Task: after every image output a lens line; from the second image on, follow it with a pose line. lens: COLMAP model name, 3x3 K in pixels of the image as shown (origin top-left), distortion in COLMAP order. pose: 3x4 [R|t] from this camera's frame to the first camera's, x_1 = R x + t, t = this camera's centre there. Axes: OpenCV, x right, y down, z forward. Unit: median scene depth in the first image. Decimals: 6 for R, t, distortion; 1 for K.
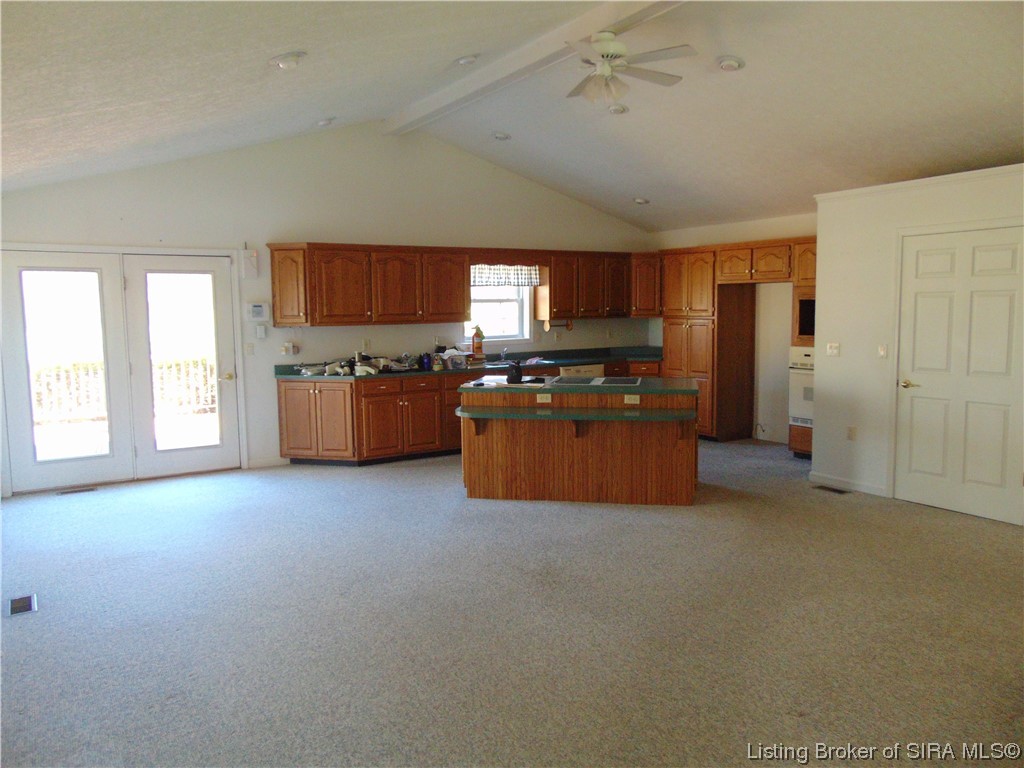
lens RADIAL K [[771.4, 0, 512.0], [0, 771.4, 384.0], [0, 0, 1]] dist [-0.028578, 0.081171]
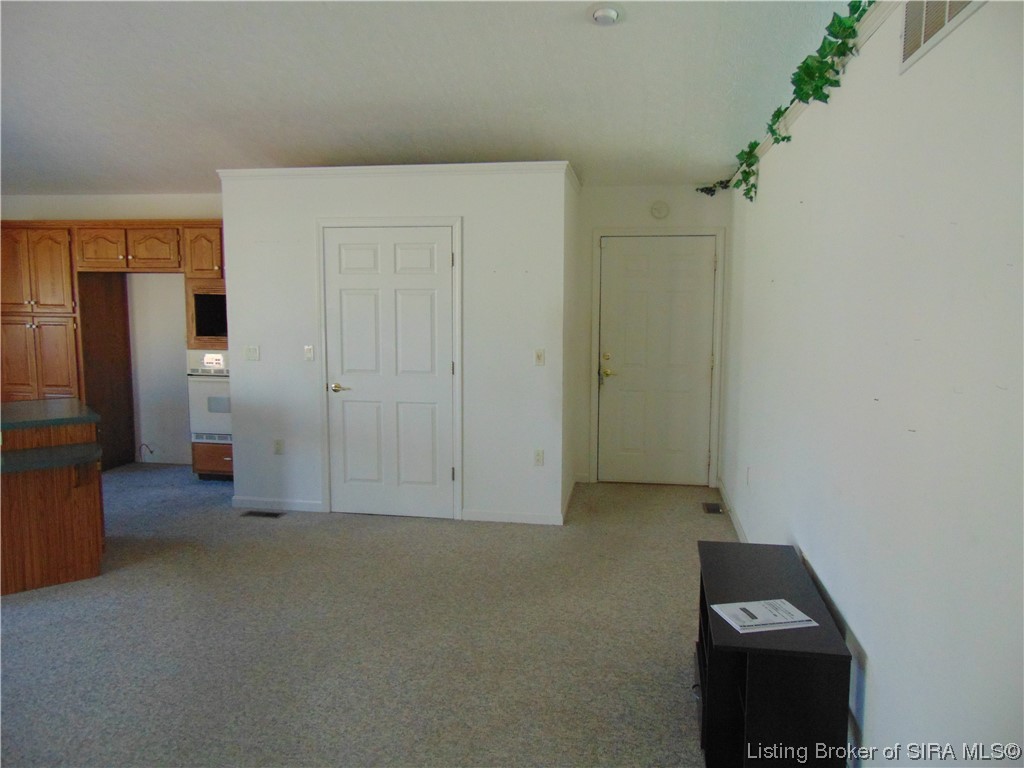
lens RADIAL K [[771.4, 0, 512.0], [0, 771.4, 384.0], [0, 0, 1]] dist [-0.028578, 0.081171]
pose [[0.665897, -0.065787, 0.743137, -0.028735], [0.061275, 0.997562, 0.033404, -0.018139], [-0.743523, 0.023292, 0.668305, 0.179363]]
